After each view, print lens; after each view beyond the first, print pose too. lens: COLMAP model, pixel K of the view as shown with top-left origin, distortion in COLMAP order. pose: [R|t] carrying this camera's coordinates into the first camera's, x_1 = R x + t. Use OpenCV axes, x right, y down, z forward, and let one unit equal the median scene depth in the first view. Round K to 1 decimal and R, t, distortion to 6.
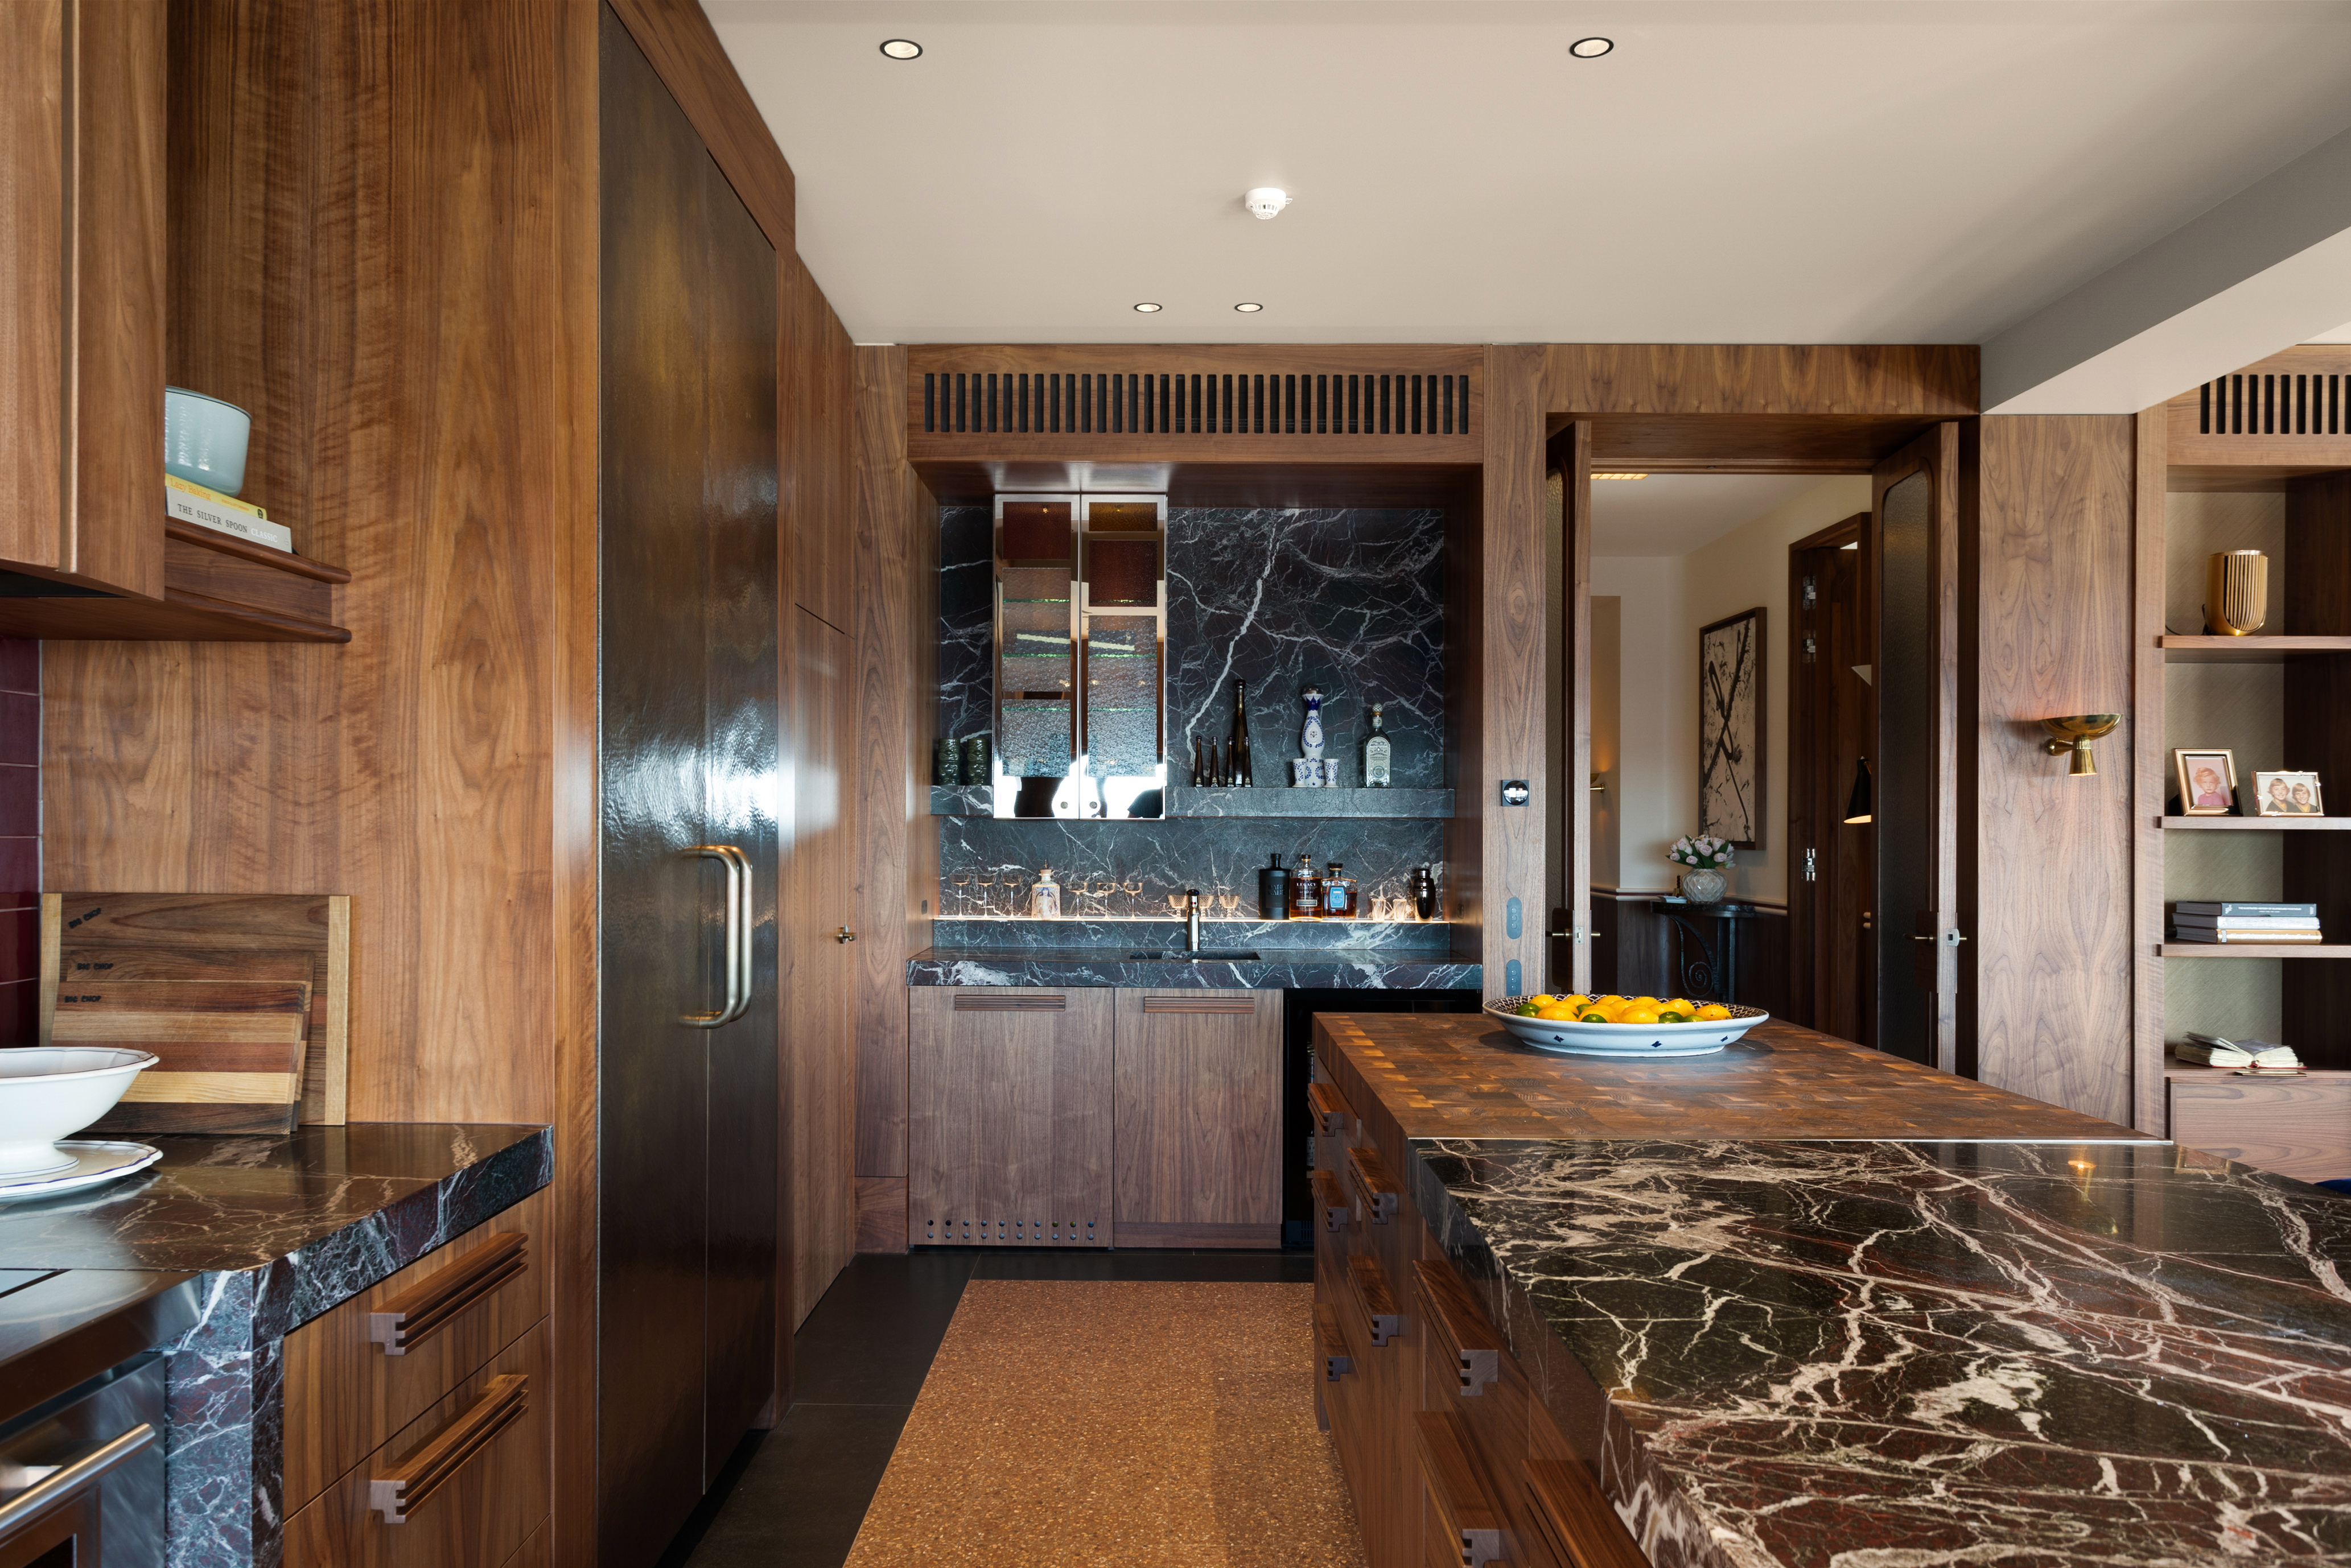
lens RADIAL K [[1673.8, 0, 1172.4], [0, 1673.8, 782.8], [0, 0, 1]] dist [0.012898, 0.003851]
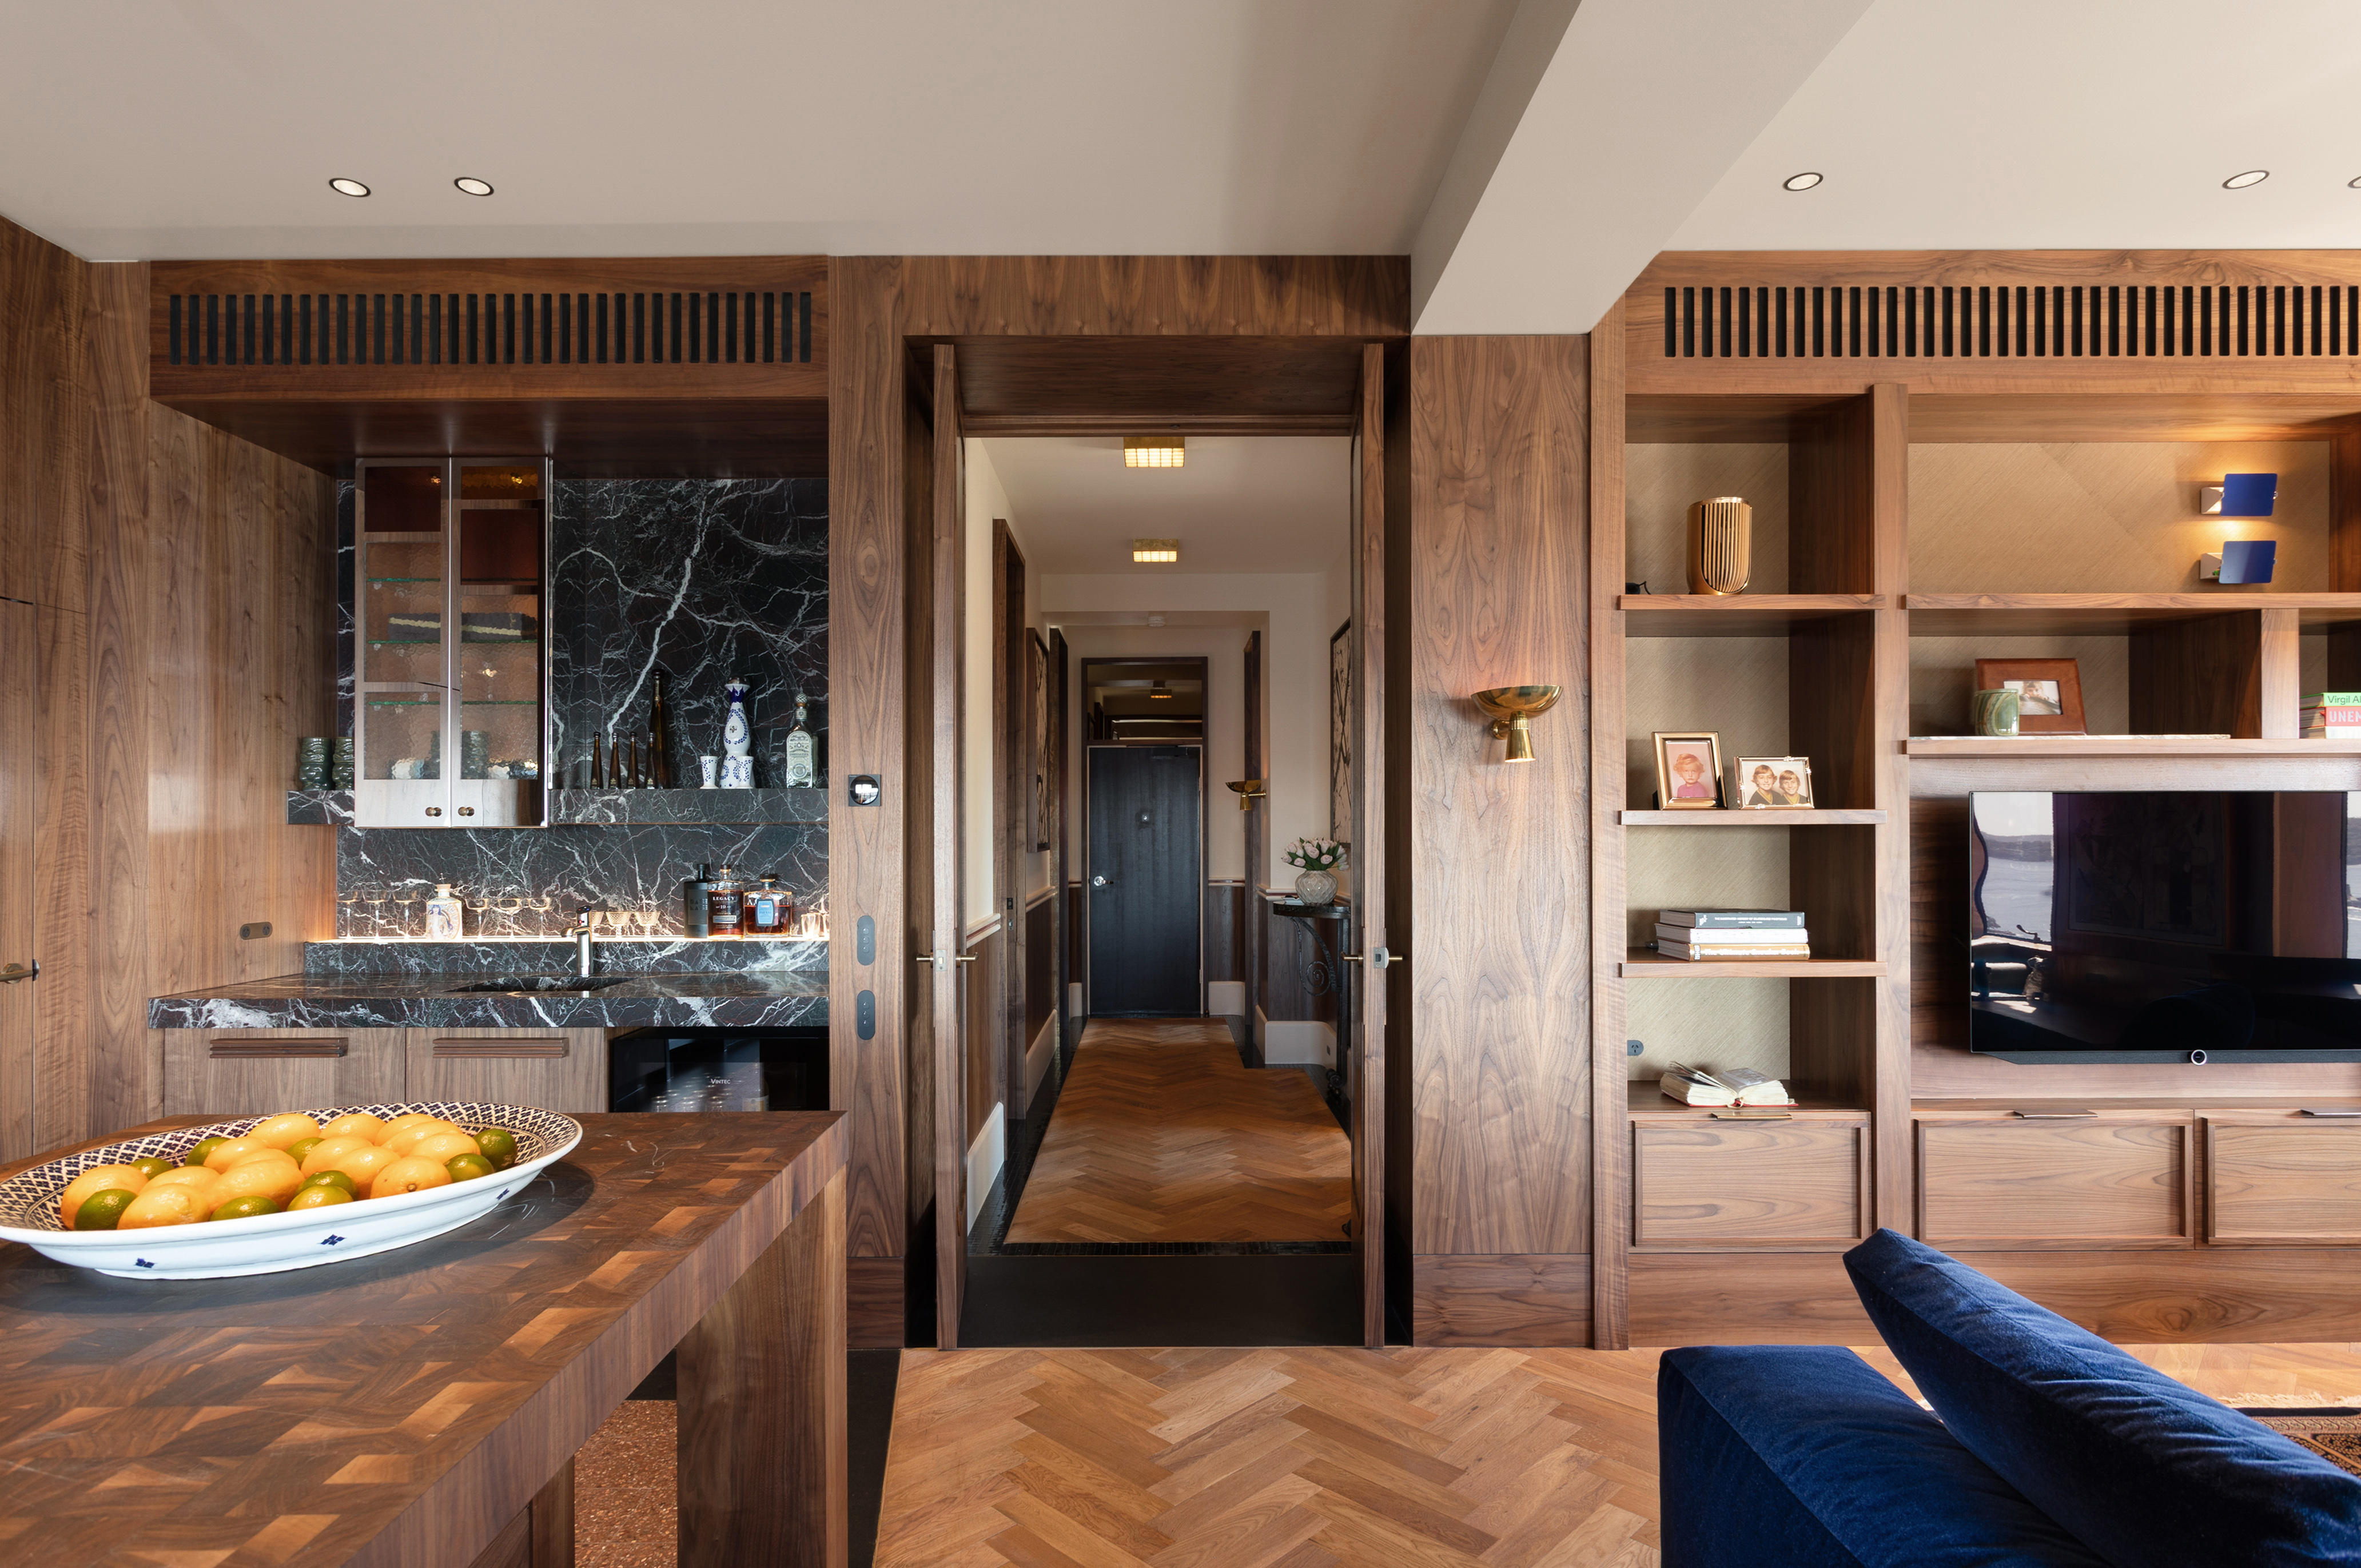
lens RADIAL K [[1272.7, 0, 1181.1], [0, 1272.7, 798.0], [0, 0, 1]] dist [0.003024, 0.001517]
pose [[0.999762, -0.009561, 0.019631, 0.346417], [0.009610, 0.999951, -0.002367, 0.012852], [-0.019608, 0.002555, 0.999804, 0.359759]]
